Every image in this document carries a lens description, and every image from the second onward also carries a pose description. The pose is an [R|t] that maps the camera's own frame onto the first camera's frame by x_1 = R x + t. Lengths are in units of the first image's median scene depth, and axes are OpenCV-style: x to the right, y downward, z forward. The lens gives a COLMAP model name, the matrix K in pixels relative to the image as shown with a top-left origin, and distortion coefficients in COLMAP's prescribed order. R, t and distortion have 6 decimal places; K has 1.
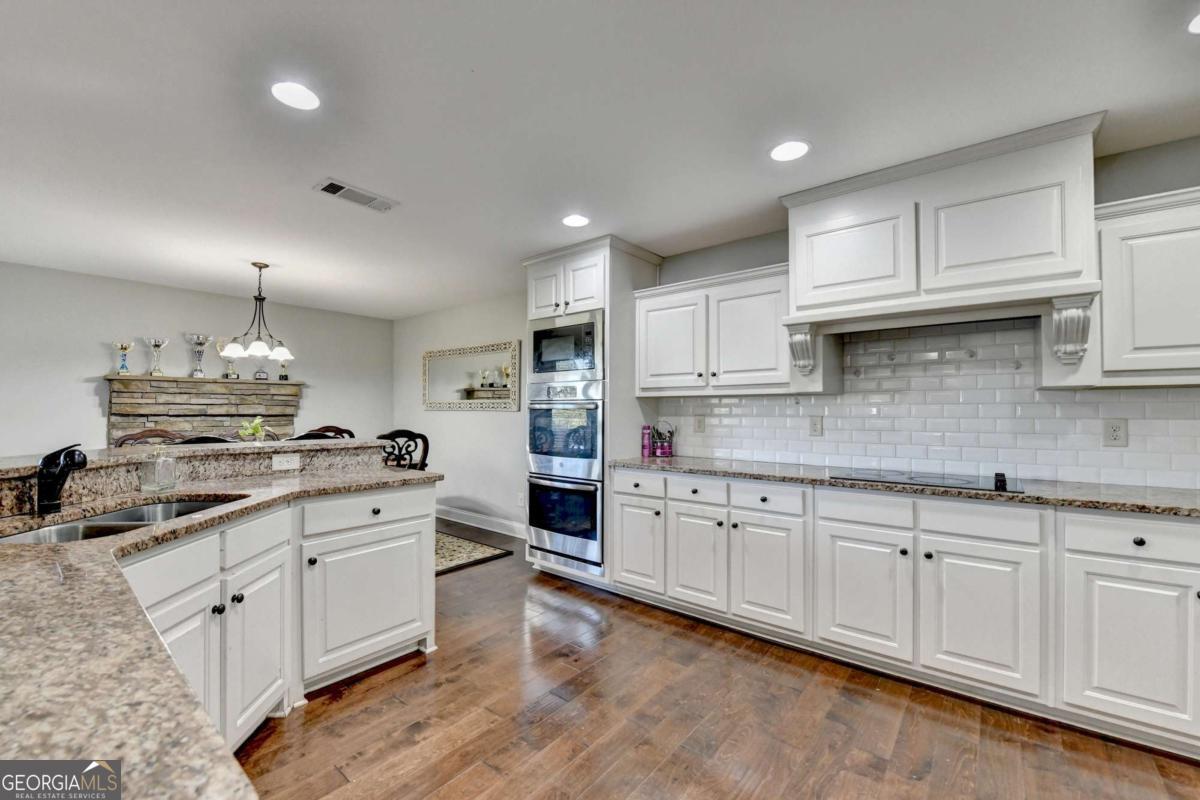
lens RADIAL K [[487.5, 0, 596.2], [0, 487.5, 404.6], [0, 0, 1]] dist [-0.014287, -0.002080]
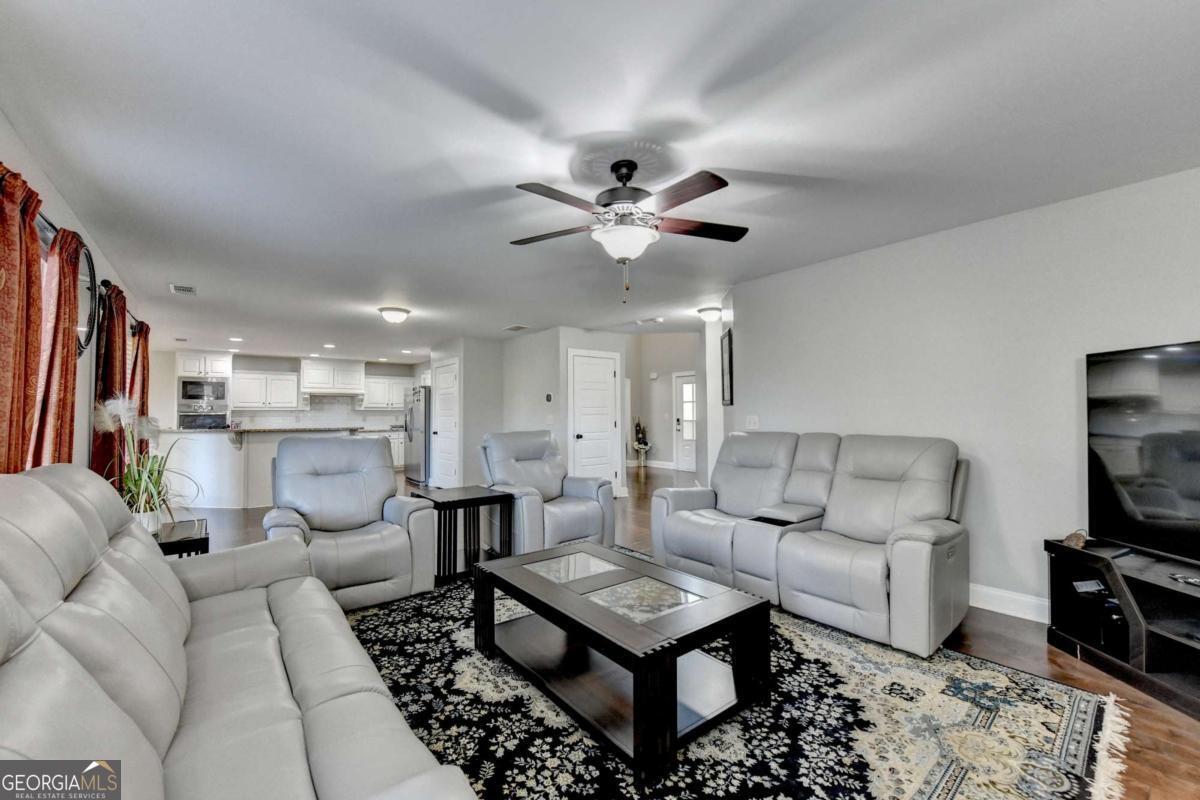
lens RADIAL K [[487.5, 0, 592.4], [0, 487.5, 400.6], [0, 0, 1]] dist [-0.014287, -0.002080]
pose [[0.213807, 0.026237, 0.976524, -3.214214], [-0.007784, 0.999653, -0.025154, -0.025213], [-0.976845, -0.002223, 0.213937, -2.305492]]
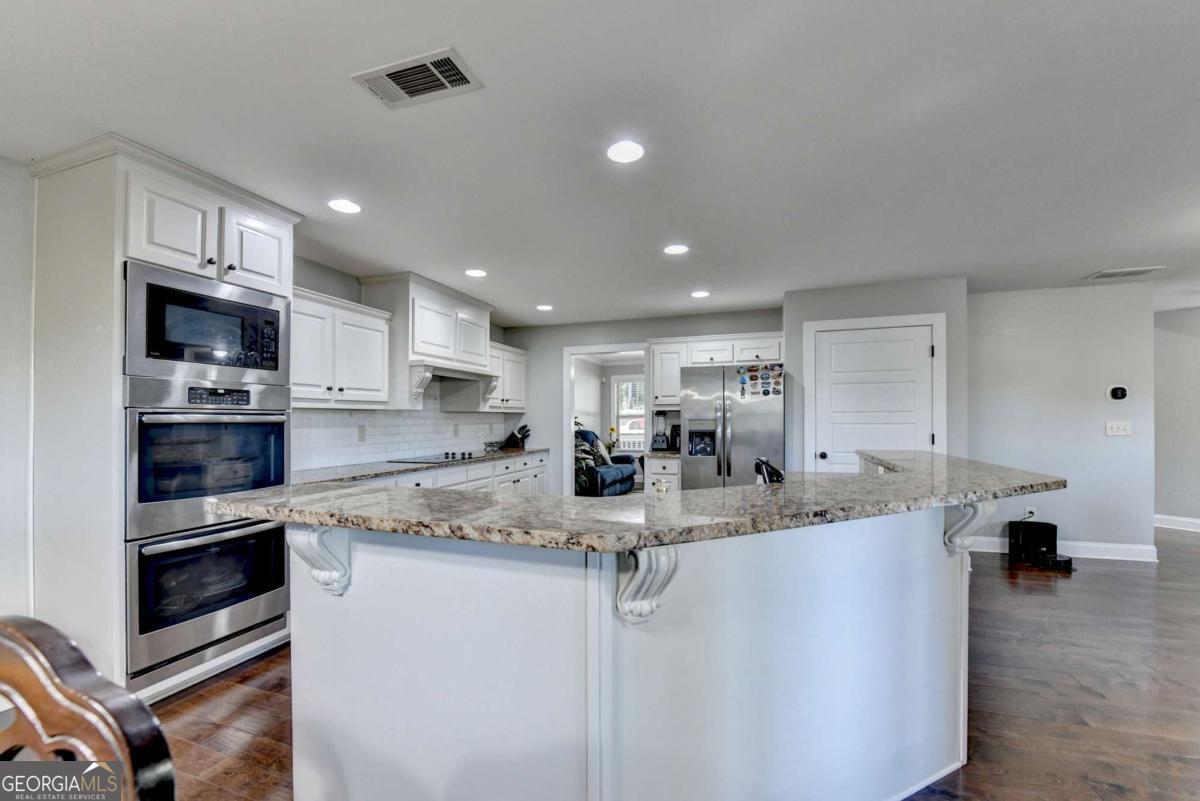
lens RADIAL K [[487.5, 0, 594.6], [0, 487.5, 411.3], [0, 0, 1]] dist [-0.014287, -0.002080]
pose [[-0.346536, 0.011798, 0.937963, -1.340655], [-0.016587, 0.999687, -0.018702, -0.002938], [-0.937890, -0.022039, -0.346232, 1.160236]]
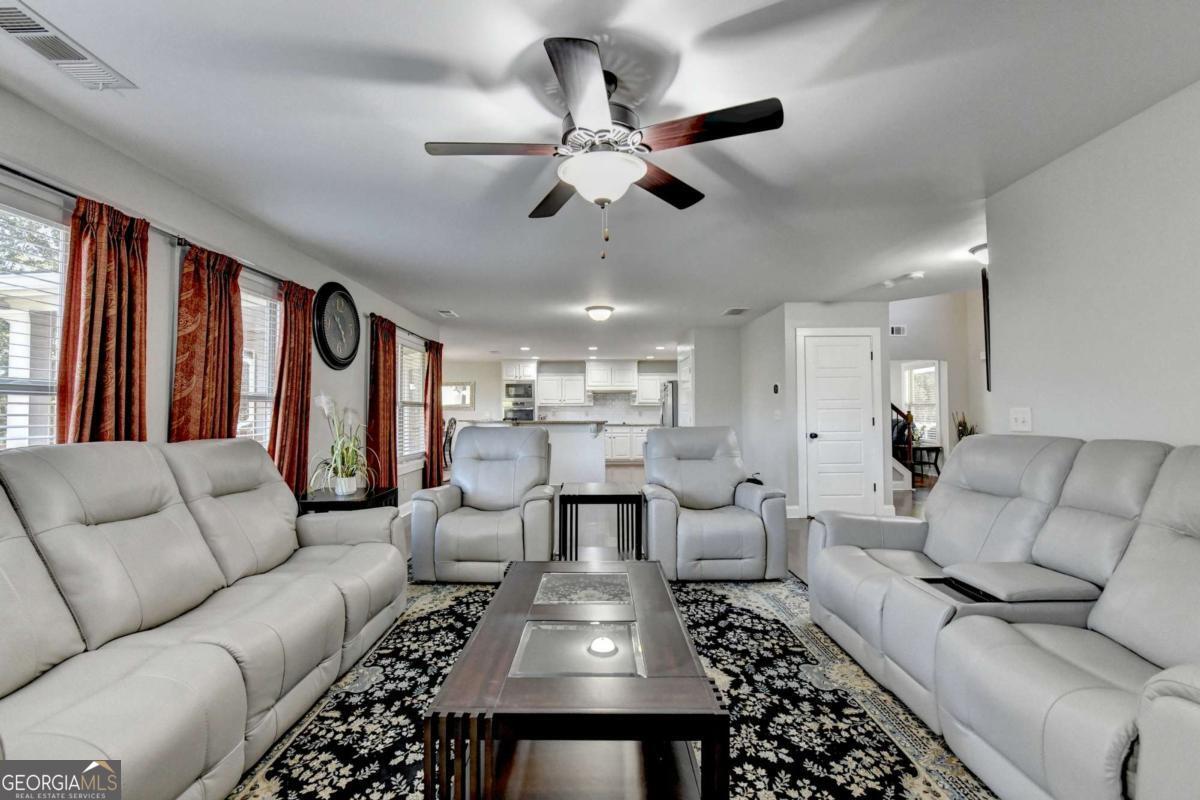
lens RADIAL K [[487.5, 0, 588.3], [0, 487.5, 400.2], [0, 0, 1]] dist [-0.014287, -0.002080]
pose [[0.778271, 0.013055, 0.627793, -2.687508], [-0.005626, 0.999889, -0.013818, -0.015808], [-0.627904, 0.007222, 0.778257, -2.773121]]
